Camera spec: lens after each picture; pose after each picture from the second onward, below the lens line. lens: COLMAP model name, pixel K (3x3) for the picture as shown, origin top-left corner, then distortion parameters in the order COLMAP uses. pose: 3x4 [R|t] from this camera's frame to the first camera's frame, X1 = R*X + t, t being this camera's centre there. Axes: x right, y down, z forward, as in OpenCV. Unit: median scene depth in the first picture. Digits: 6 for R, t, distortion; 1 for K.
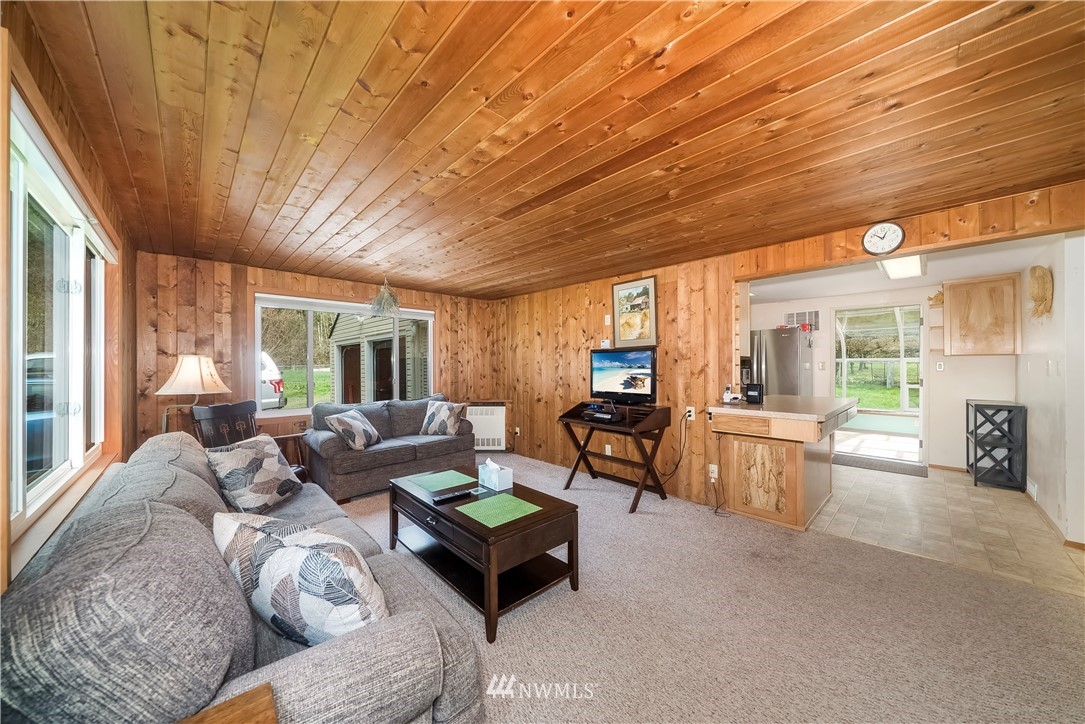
lens RADIAL K [[375.0, 0, 543.7], [0, 375.0, 347.8], [0, 0, 1]] dist [-0.000118, -0.000084]
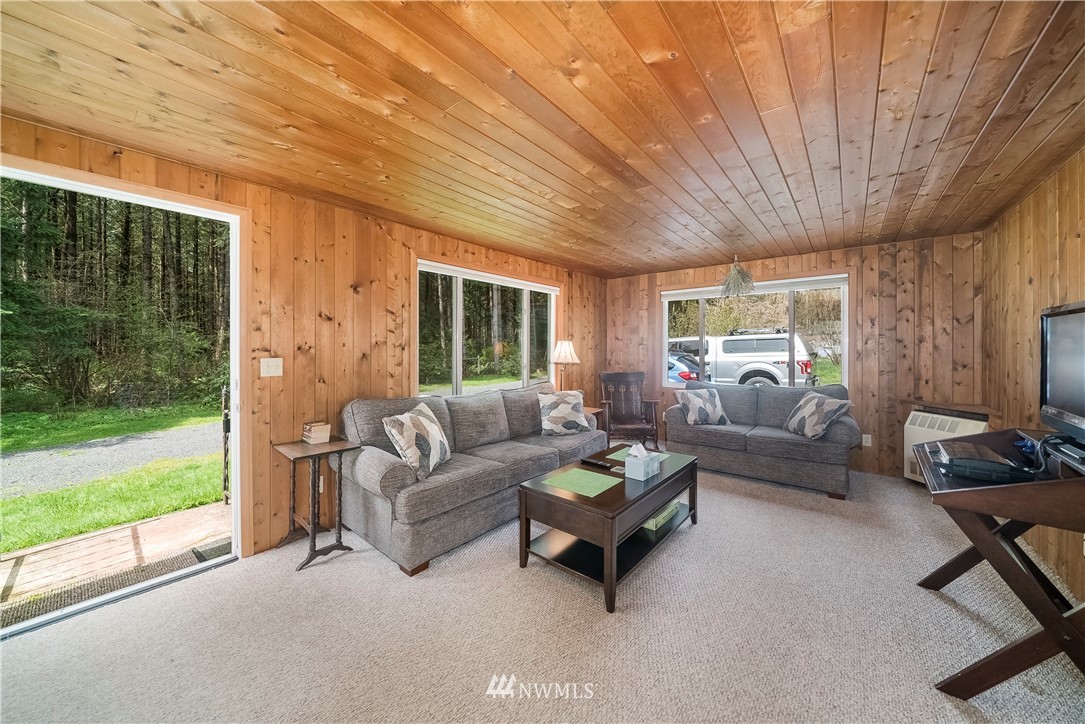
lens RADIAL K [[375.0, 0, 543.7], [0, 375.0, 347.8], [0, 0, 1]] dist [-0.000118, -0.000084]
pose [[0.133588, 0.002310, -0.991034, 0.473836], [0.045435, 0.998932, 0.008453, 0.020563], [0.989995, -0.046157, 0.133340, 0.400339]]
